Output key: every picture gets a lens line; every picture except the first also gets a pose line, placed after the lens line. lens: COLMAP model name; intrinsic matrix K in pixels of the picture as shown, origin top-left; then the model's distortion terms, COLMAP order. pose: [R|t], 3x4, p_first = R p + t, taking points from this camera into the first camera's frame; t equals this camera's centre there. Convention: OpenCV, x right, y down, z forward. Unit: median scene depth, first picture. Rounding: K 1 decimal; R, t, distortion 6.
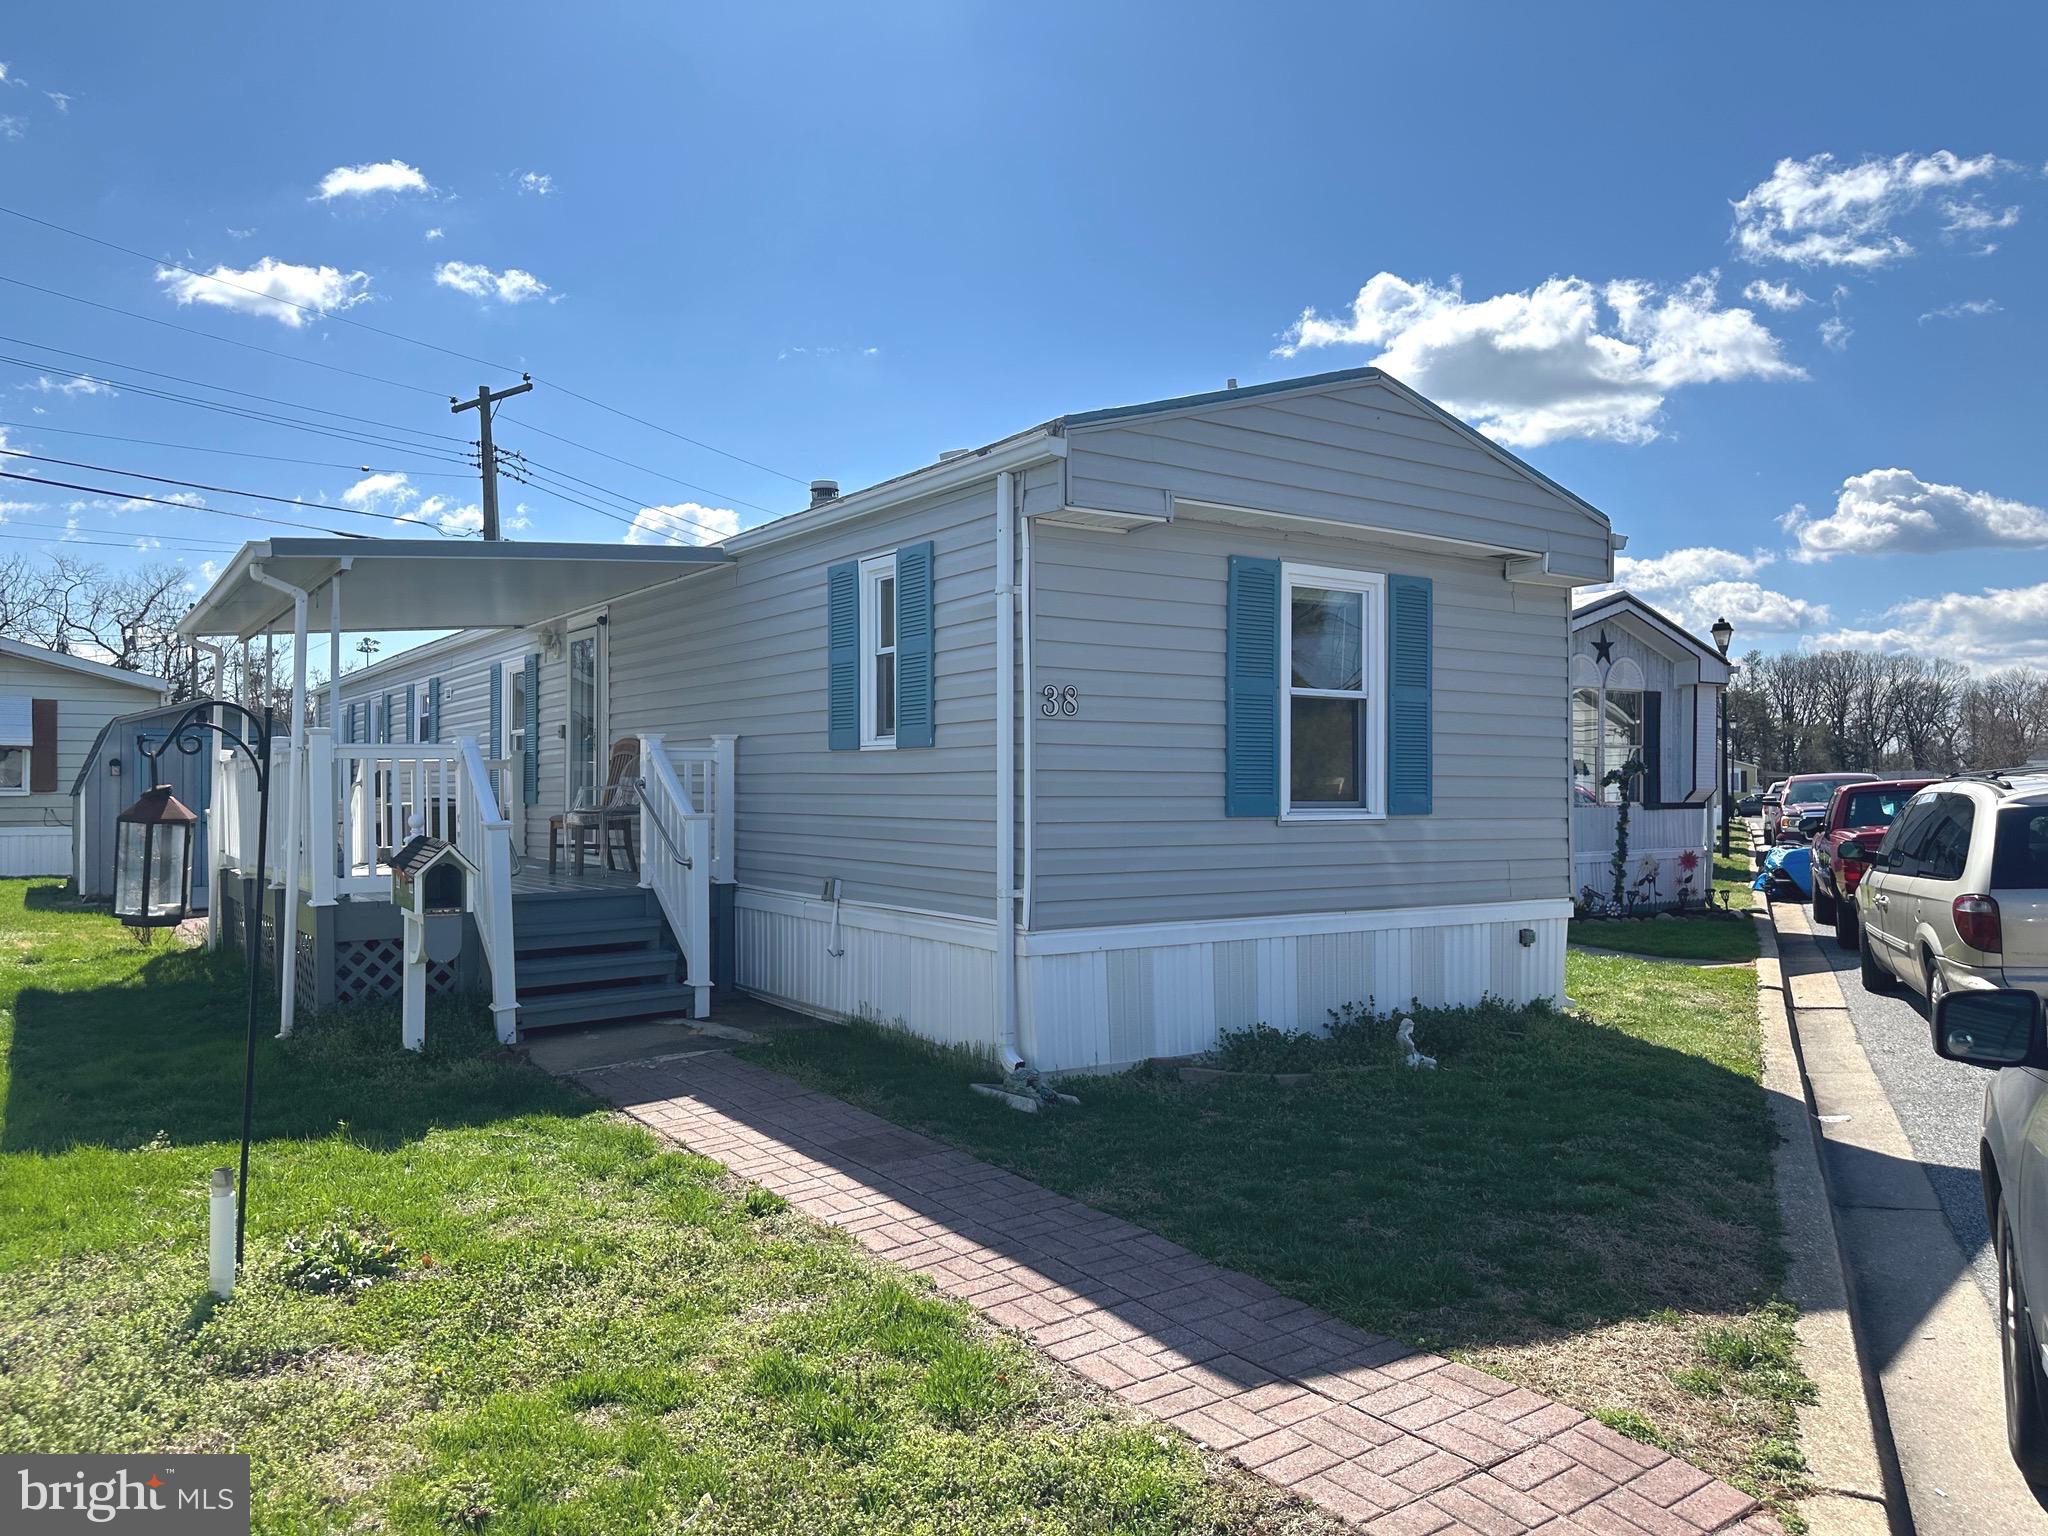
lens RADIAL K [[1440.3, 0, 1049.5], [0, 1440.3, 778.6], [0, 0, 1]] dist [0.058375, -0.083578]
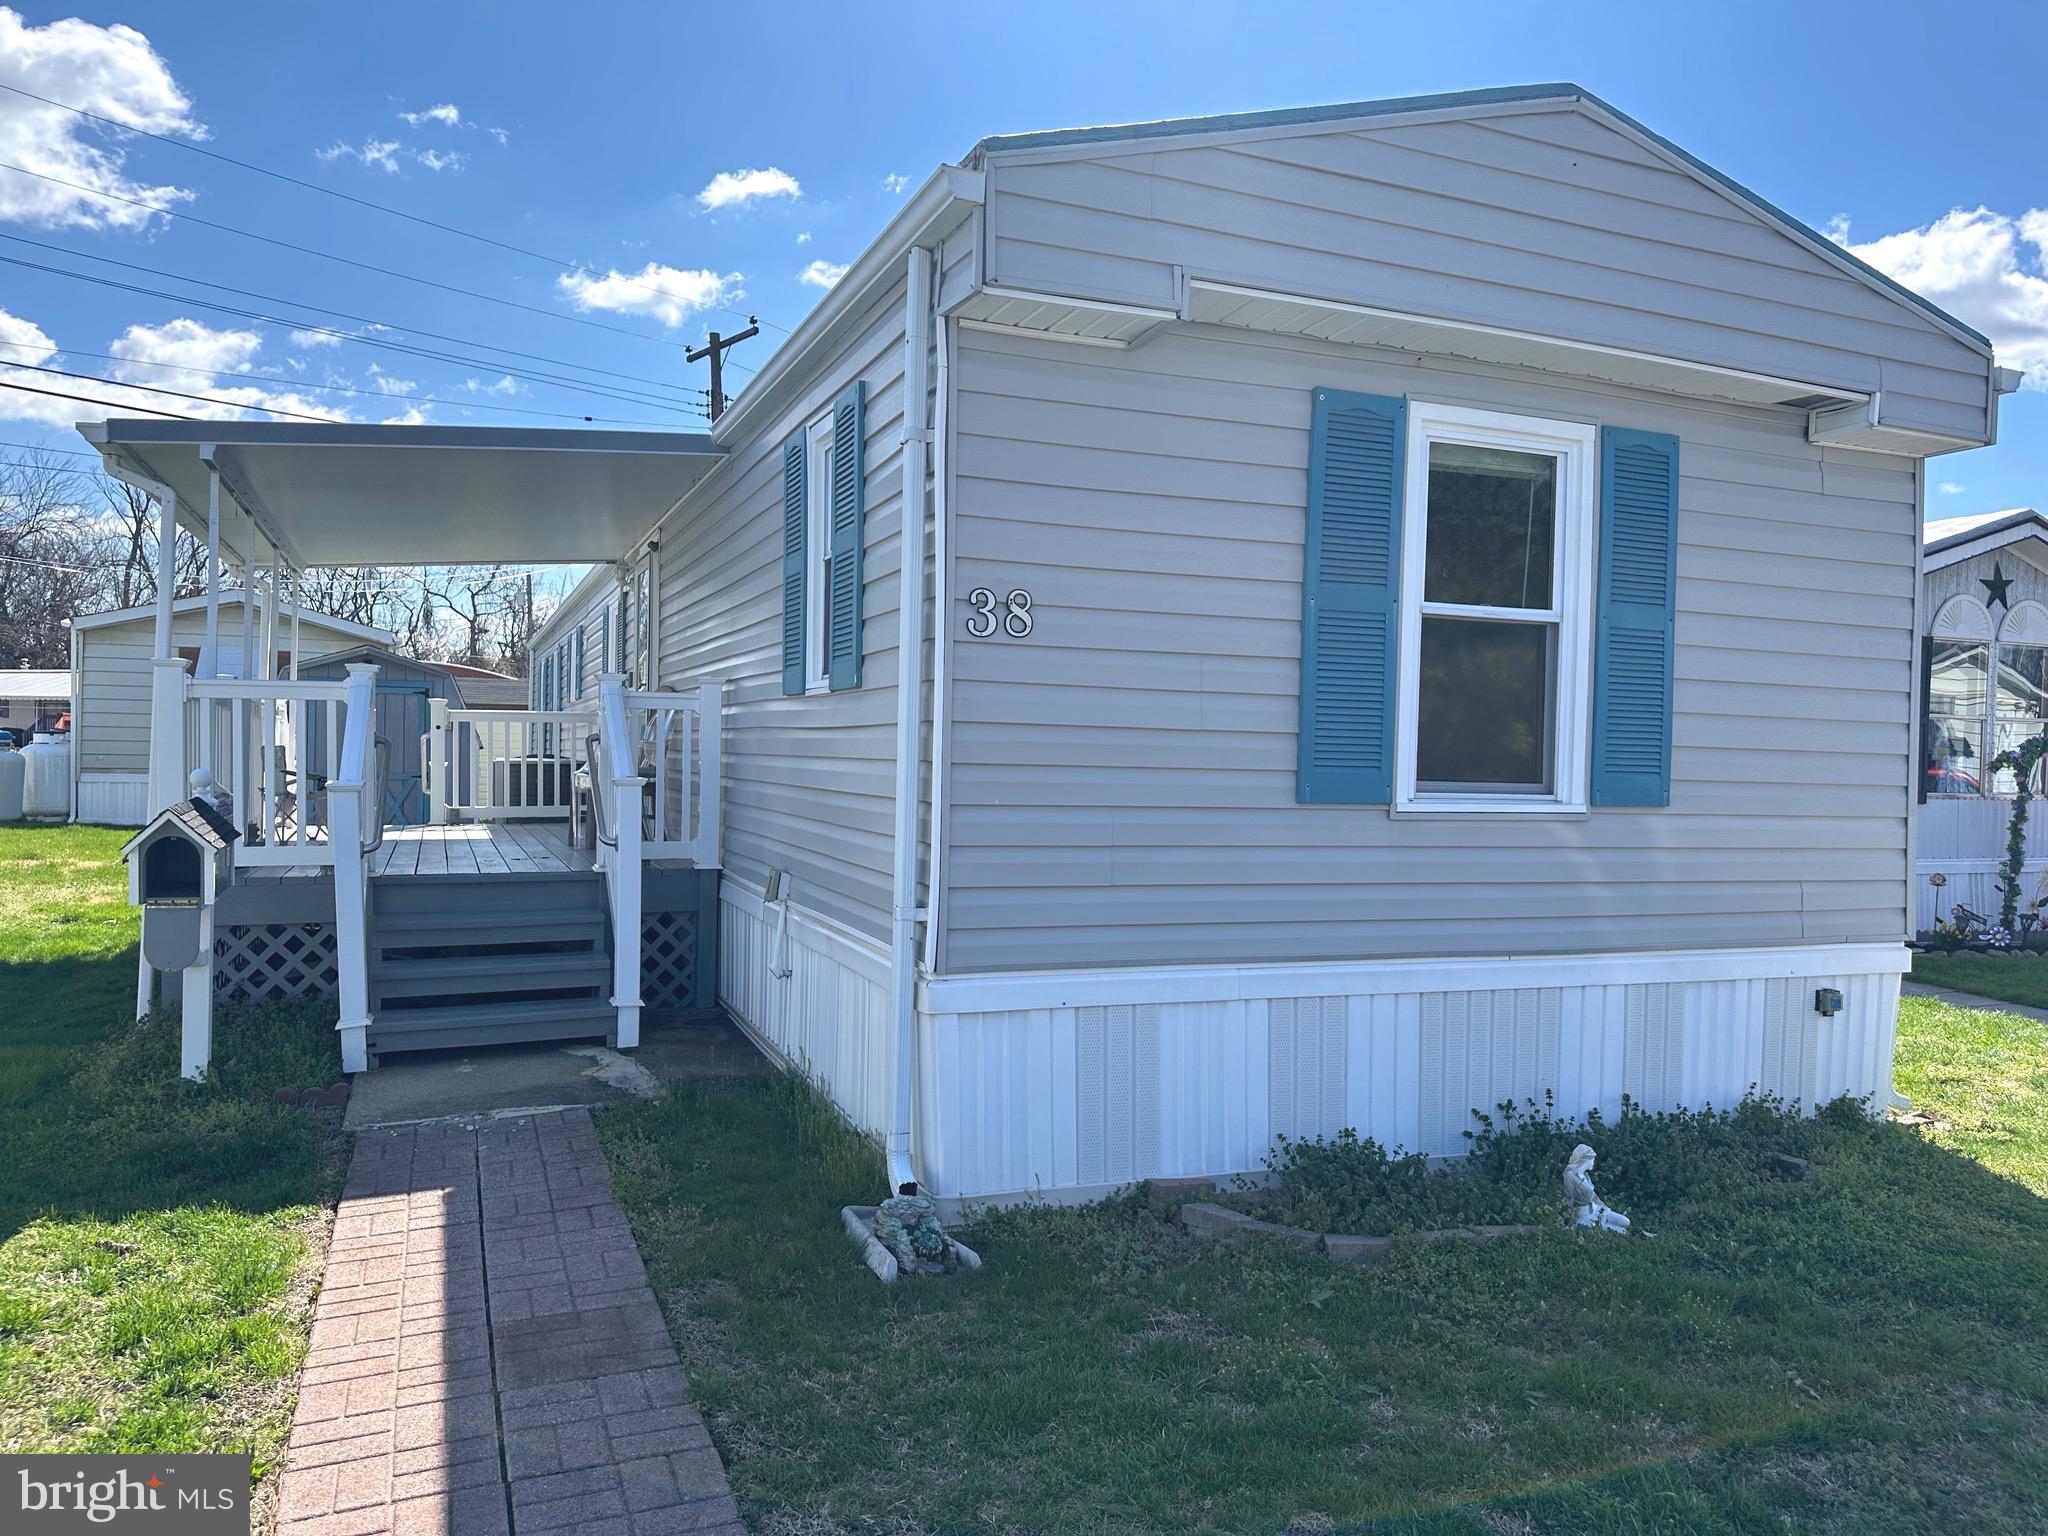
lens RADIAL K [[1440.3, 0, 1043.0], [0, 1440.3, 786.6], [0, 0, 1]] dist [0.058375, -0.083578]
pose [[0.975380, 0.025826, -0.219012, 0.144873], [-0.020381, 0.999425, 0.027089, 0.004135], [0.219586, -0.021959, 0.975346, 0.335765]]
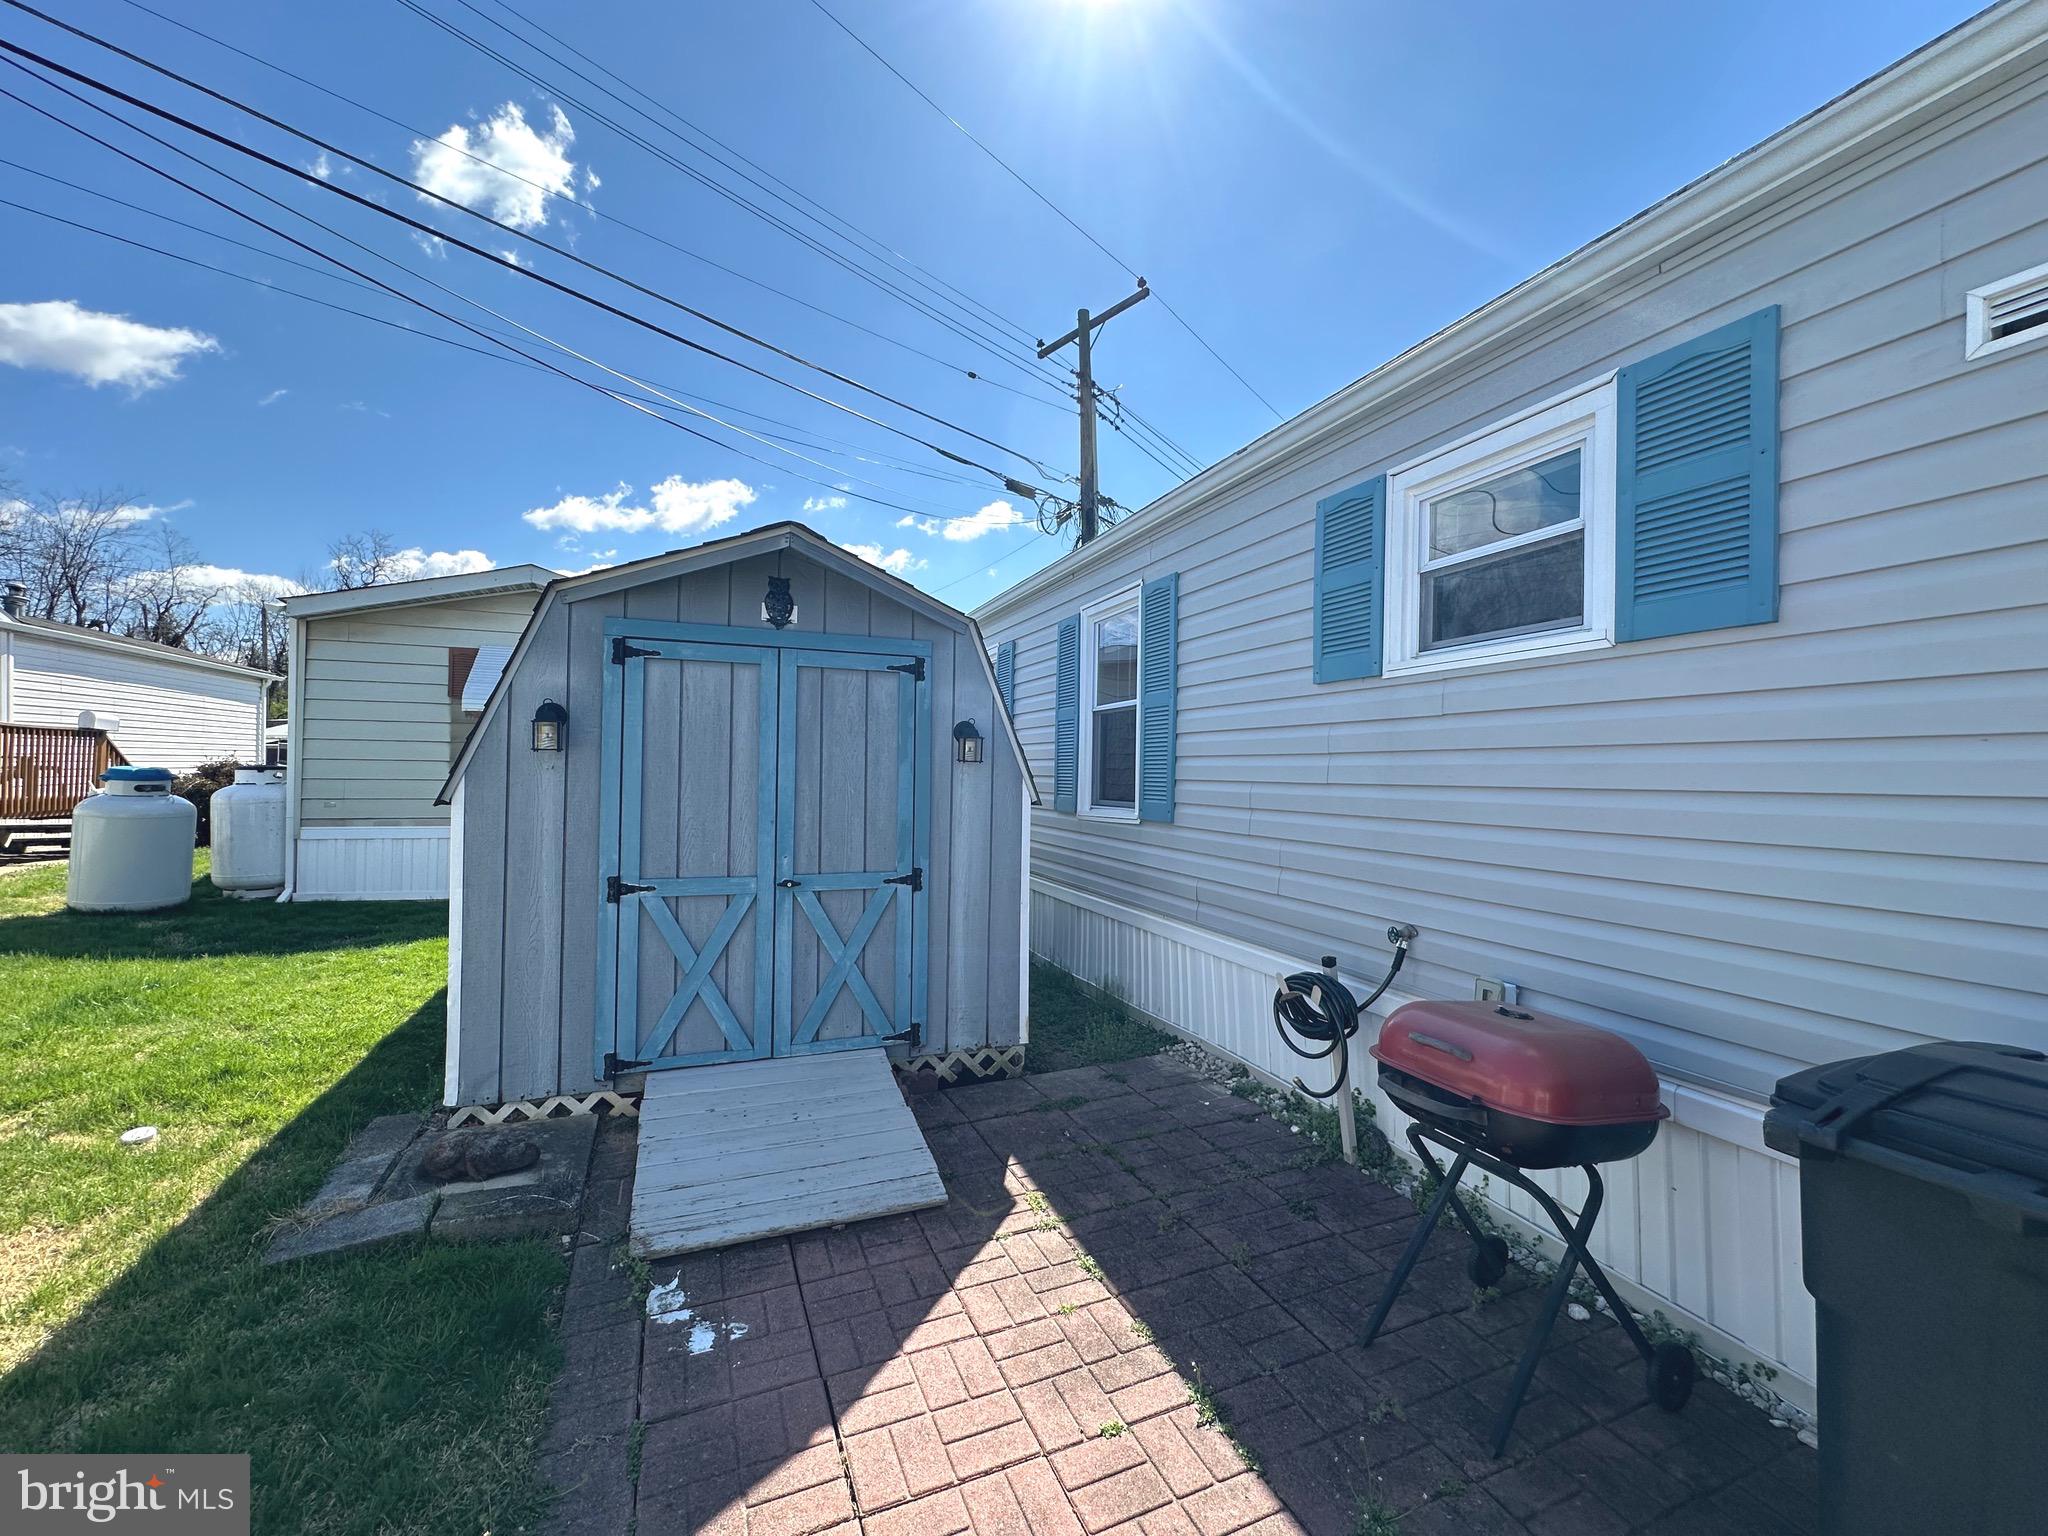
lens RADIAL K [[817.5, 0, 1018.8], [0, 817.5, 764.6], [0, 0, 1]] dist [-0.004456, 0.000989]
pose [[0.970400, 0.013013, -0.241152, -1.024699], [-0.014510, 0.999885, -0.004432, 0.000440], [0.241067, 0.007800, 0.970477, 1.758912]]
